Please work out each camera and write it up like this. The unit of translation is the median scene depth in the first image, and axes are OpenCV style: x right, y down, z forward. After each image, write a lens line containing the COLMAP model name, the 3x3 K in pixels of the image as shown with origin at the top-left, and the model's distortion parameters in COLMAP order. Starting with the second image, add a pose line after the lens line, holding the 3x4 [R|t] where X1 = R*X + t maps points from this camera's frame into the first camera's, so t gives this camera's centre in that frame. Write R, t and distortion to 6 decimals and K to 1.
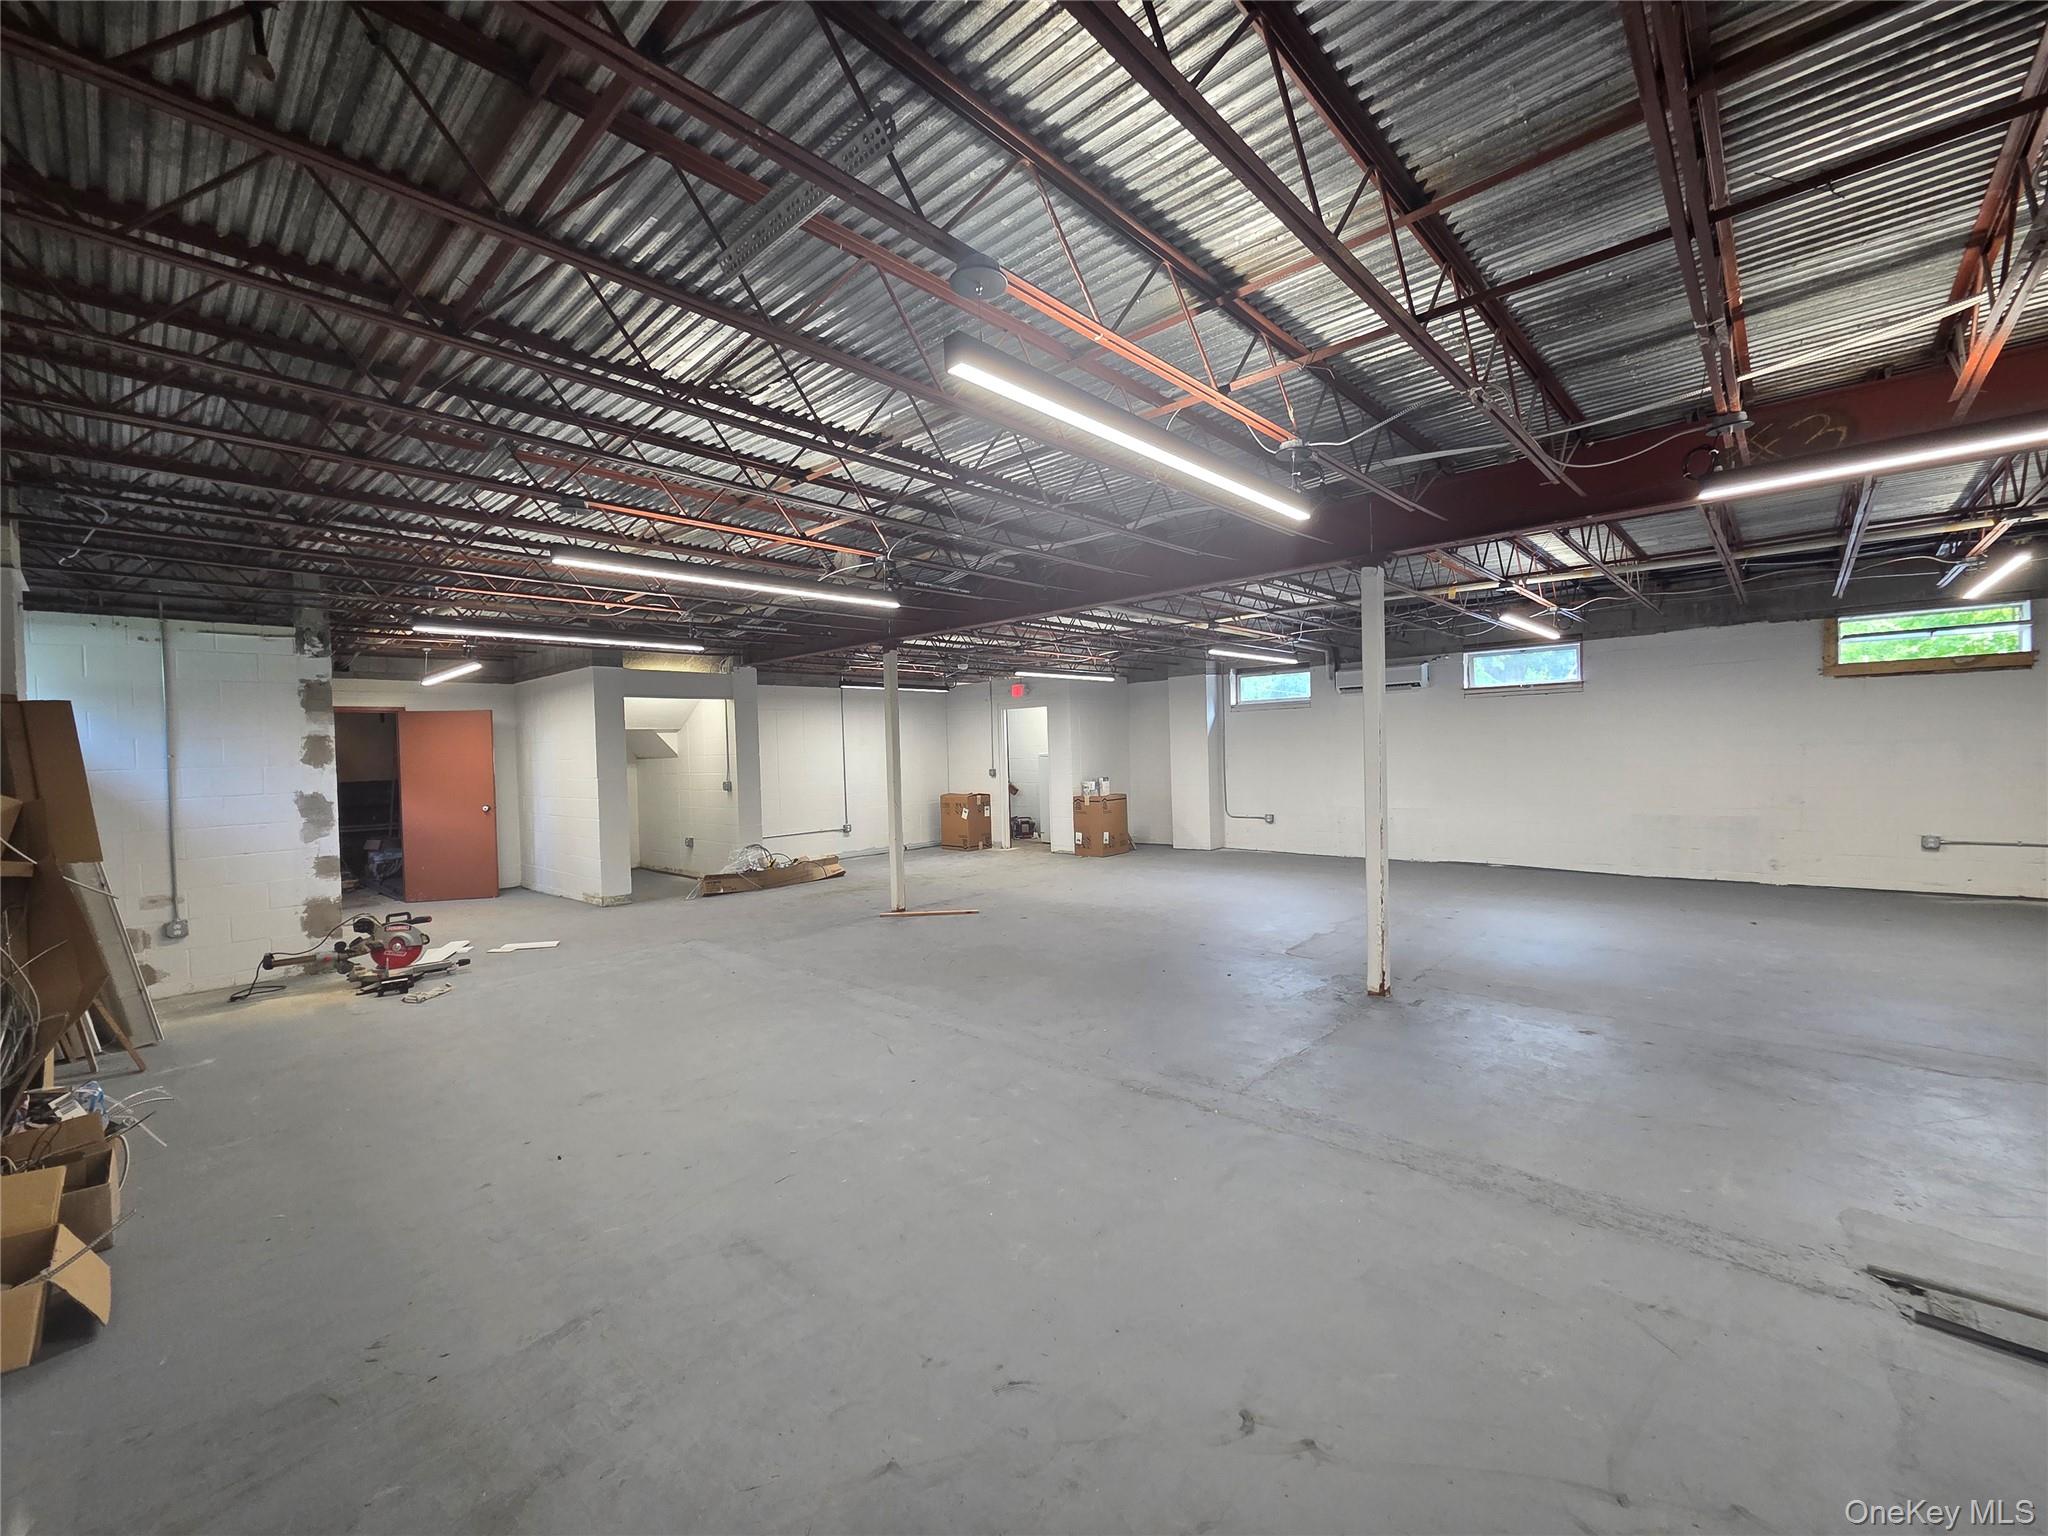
lens RADIAL K [[838.4, 0, 1028.4], [0, 838.4, 768.5], [0, 0, 1]] dist [0.003721, -0.001356]
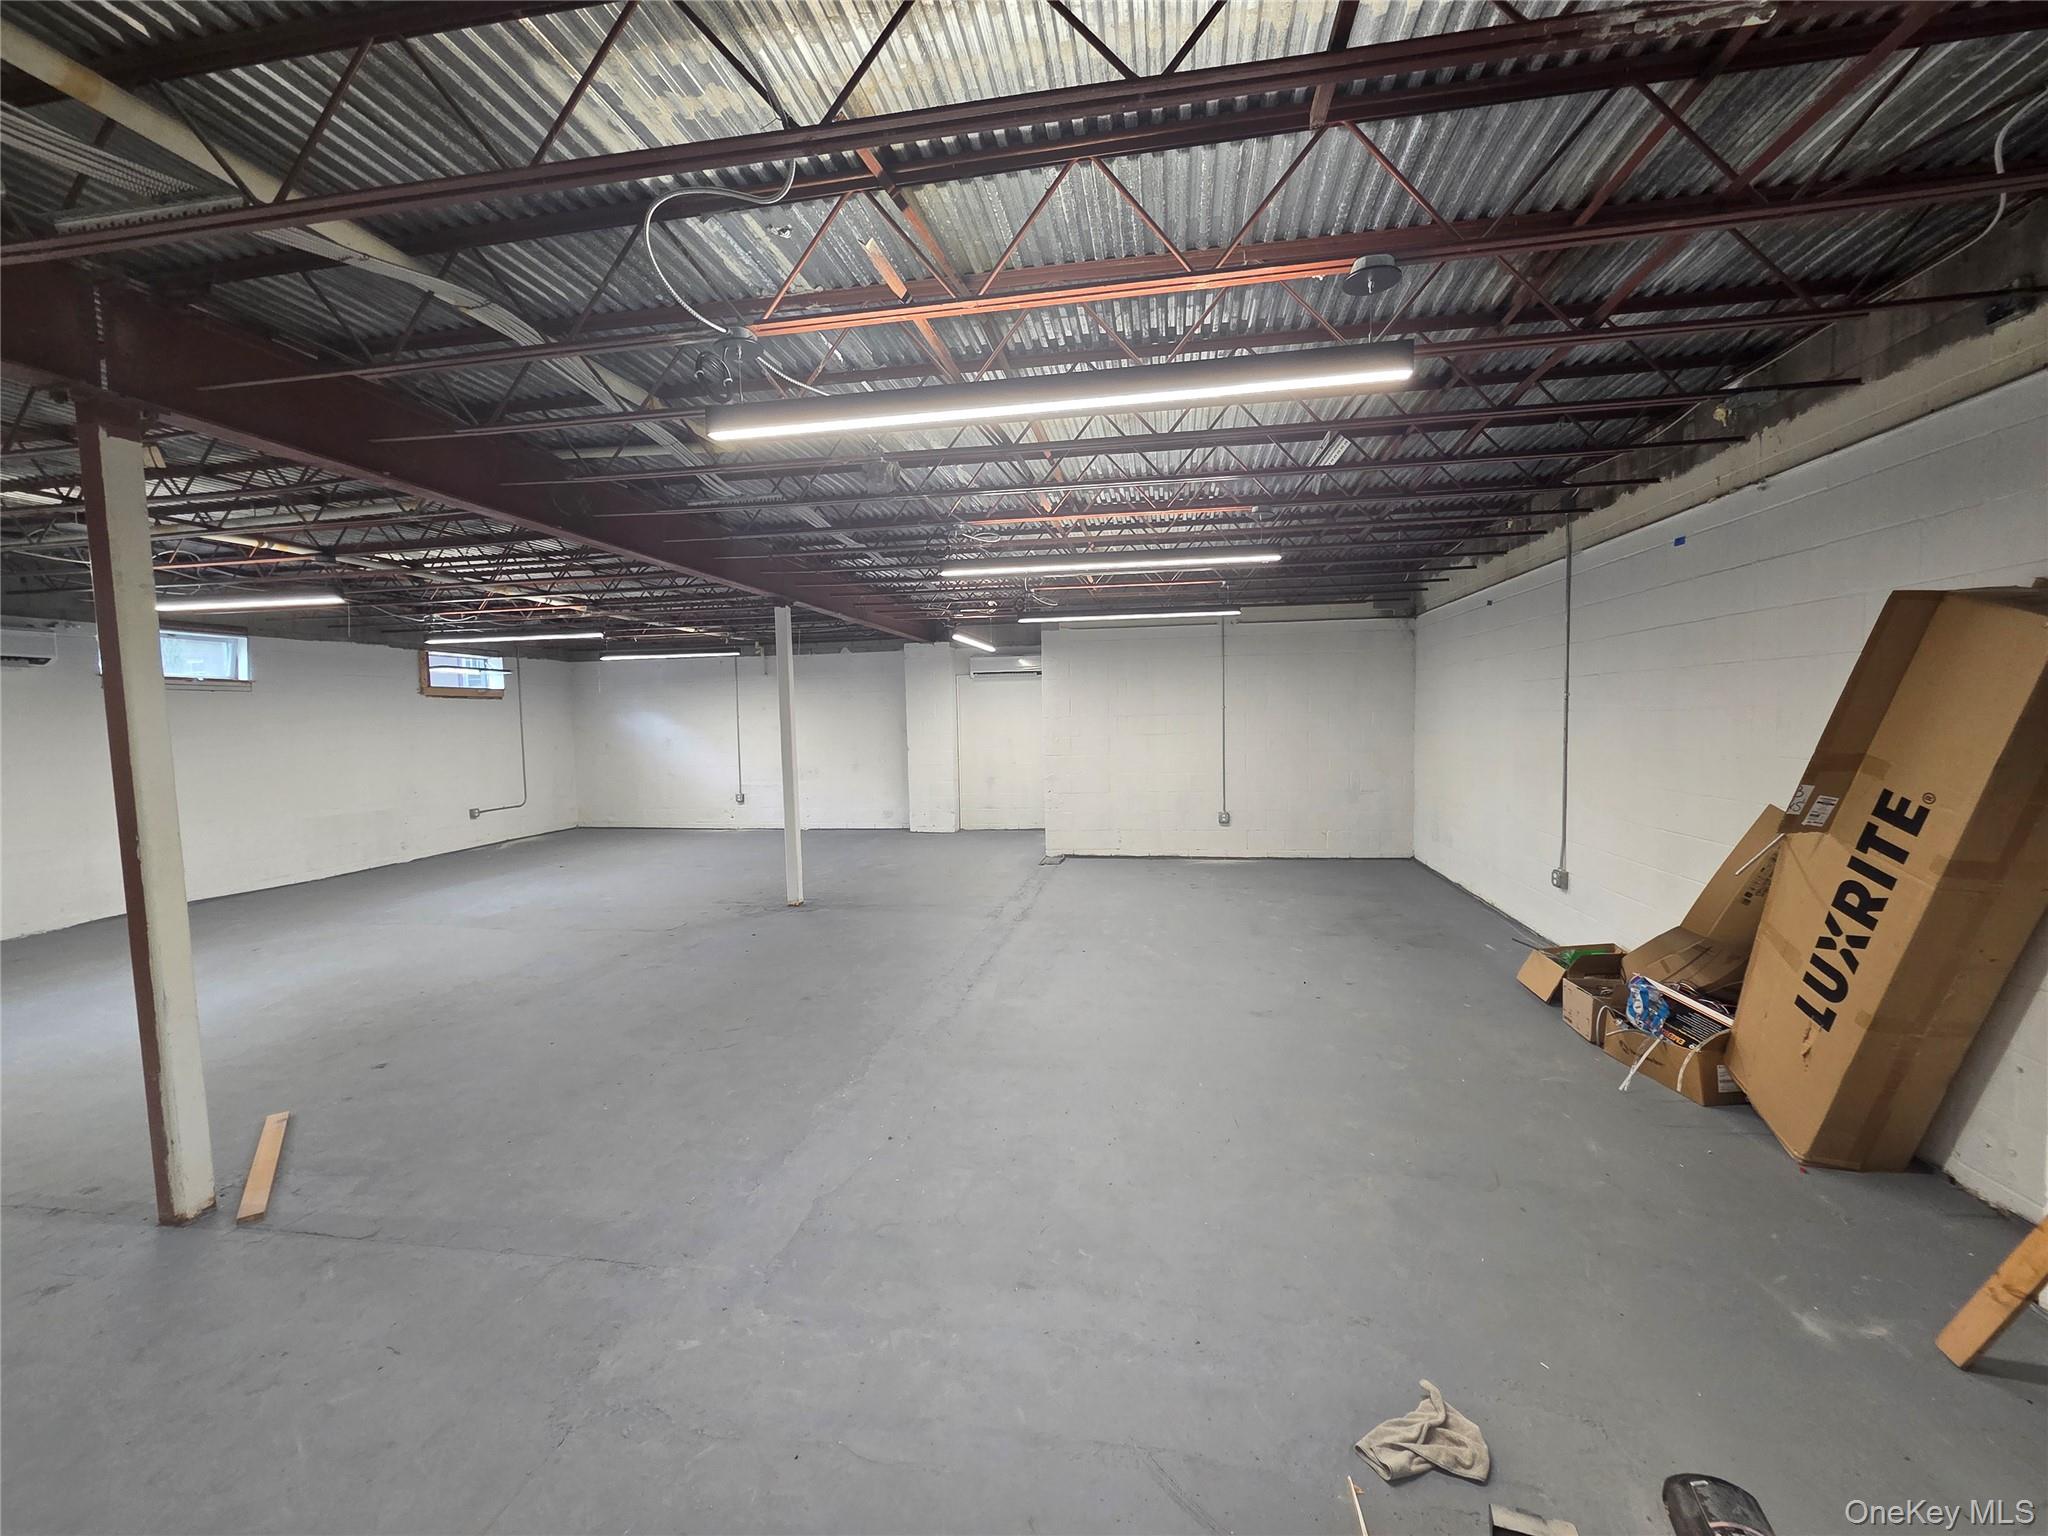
lens RADIAL K [[838.4, 0, 1028.4], [0, 838.4, 768.5], [0, 0, 1]] dist [0.003721, -0.001356]
pose [[-0.542090, -0.012394, 0.840229, -0.653097], [0.055956, 0.997140, 0.050810, -0.008978], [-0.838455, 0.074559, -0.539846, 0.928401]]
